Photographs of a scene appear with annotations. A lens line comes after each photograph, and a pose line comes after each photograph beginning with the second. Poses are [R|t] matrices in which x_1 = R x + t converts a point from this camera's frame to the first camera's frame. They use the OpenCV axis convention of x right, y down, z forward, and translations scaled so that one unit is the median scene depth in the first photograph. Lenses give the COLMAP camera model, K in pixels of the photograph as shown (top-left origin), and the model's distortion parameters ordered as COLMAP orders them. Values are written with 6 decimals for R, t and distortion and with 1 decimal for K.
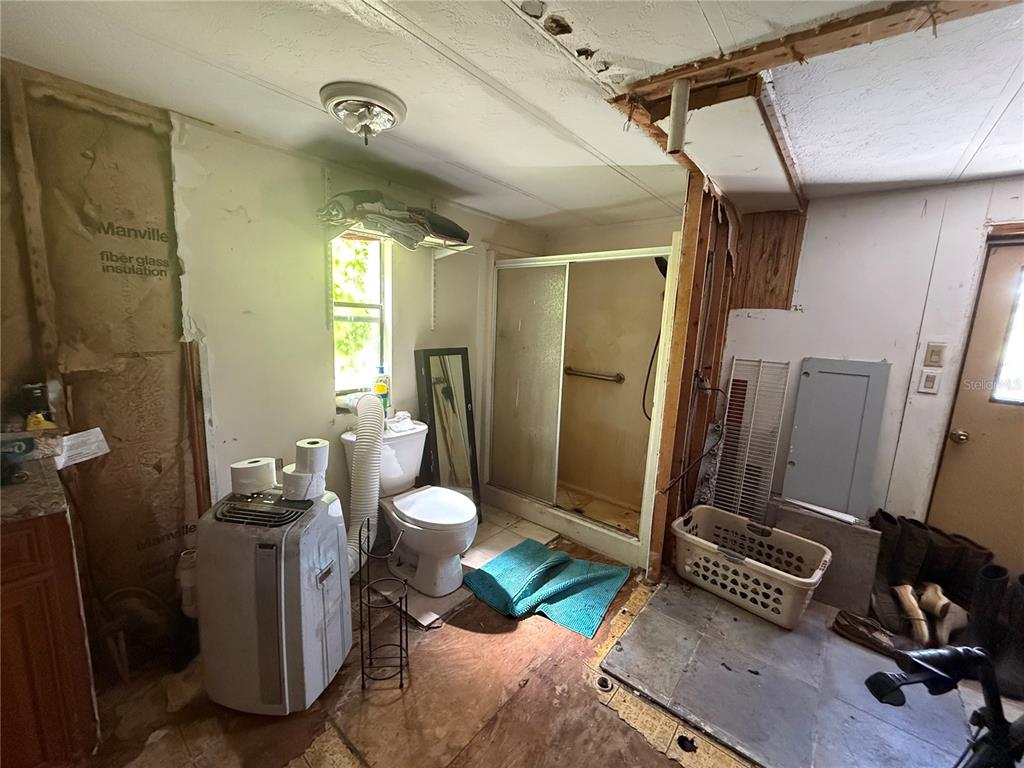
lens RADIAL K [[408.6, 0, 512.0], [0, 408.6, 384.0], [0, 0, 1]] dist [-0.000054, 0.000380]
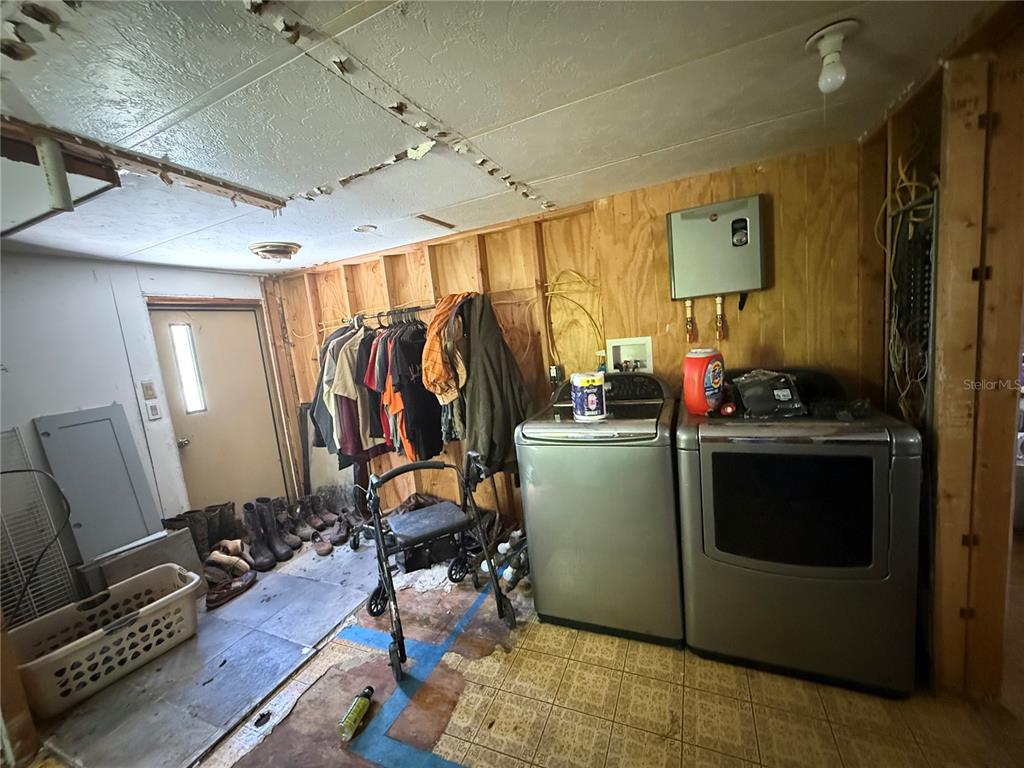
lens RADIAL K [[408.6, 0, 512.0], [0, 408.6, 384.0], [0, 0, 1]] dist [-0.000054, 0.000380]
pose [[-0.272419, -0.134489, 0.952733, -0.524131], [0.250291, 0.946190, 0.205133, -0.067977], [-0.929054, 0.294343, -0.224099, 0.213238]]
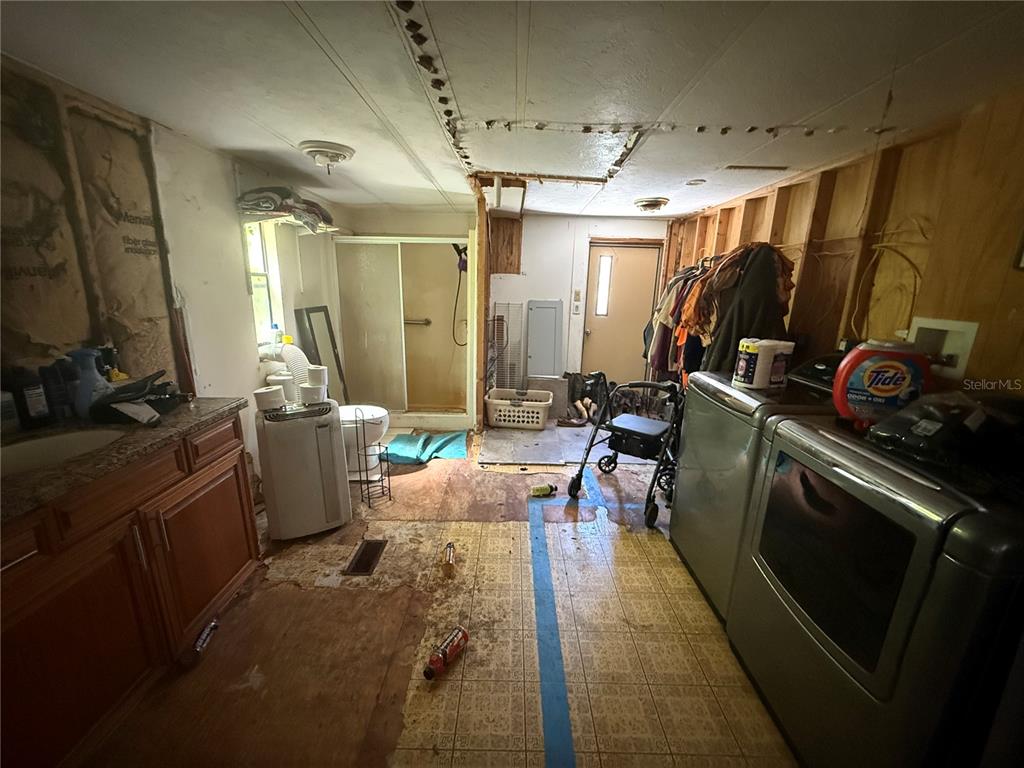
lens RADIAL K [[408.6, 0, 512.0], [0, 408.6, 384.0], [0, 0, 1]] dist [-0.000054, 0.000380]
pose [[0.776003, -0.171155, 0.607063, -0.650525], [0.109055, 0.984391, 0.138134, 0.053846], [-0.621229, -0.040989, 0.782556, -0.515880]]
